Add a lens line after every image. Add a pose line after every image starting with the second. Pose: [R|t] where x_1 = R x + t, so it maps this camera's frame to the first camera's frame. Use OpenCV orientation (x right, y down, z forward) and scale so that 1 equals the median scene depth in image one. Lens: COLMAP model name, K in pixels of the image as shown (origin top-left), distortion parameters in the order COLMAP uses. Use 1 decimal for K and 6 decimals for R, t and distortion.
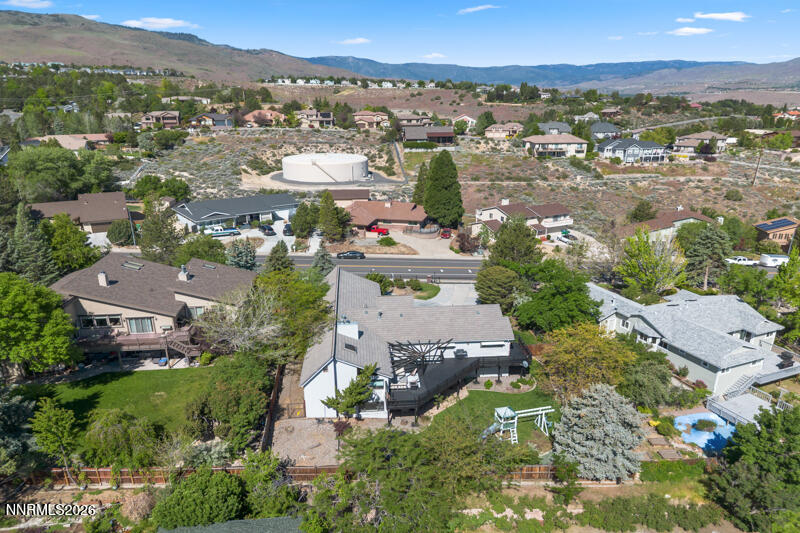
lens RADIAL K [[561.1, 0, 402.1], [0, 561.1, 286.4], [0, 0, 1]] dist [0.055578, -0.058936]
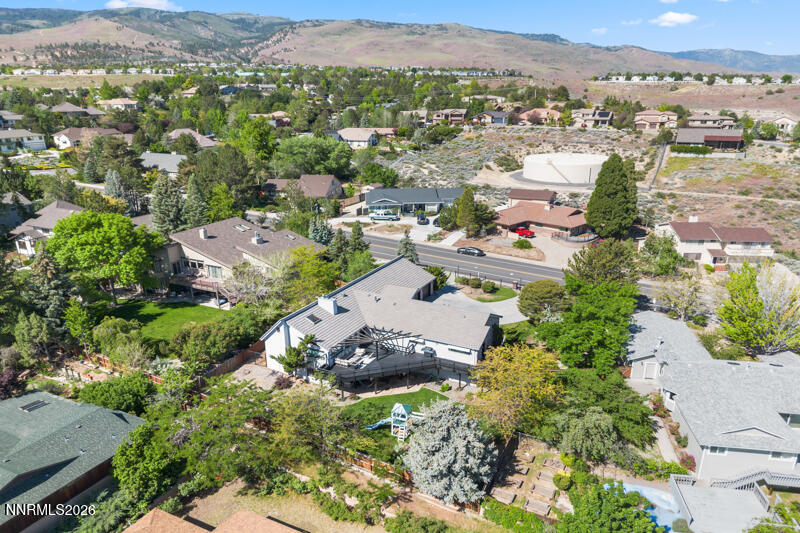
lens RADIAL K [[561.1, 0, 402.1], [0, 561.1, 286.4], [0, 0, 1]] dist [0.055578, -0.058936]
pose [[0.844550, 0.173646, -0.506540, 0.137895], [-0.172417, 0.983766, 0.049775, -0.009181], [0.506960, 0.045298, 0.860779, 0.025510]]
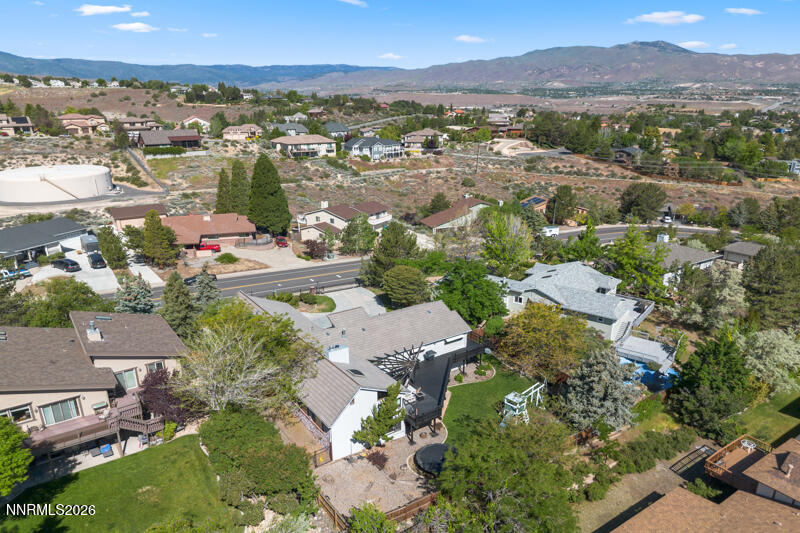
lens RADIAL K [[561.1, 0, 402.1], [0, 561.1, 286.4], [0, 0, 1]] dist [0.055578, -0.058936]
pose [[0.869745, -0.159820, 0.466905, -0.096290], [0.160433, 0.986286, 0.038749, -0.011848], [-0.466695, 0.041205, 0.883458, 0.033473]]
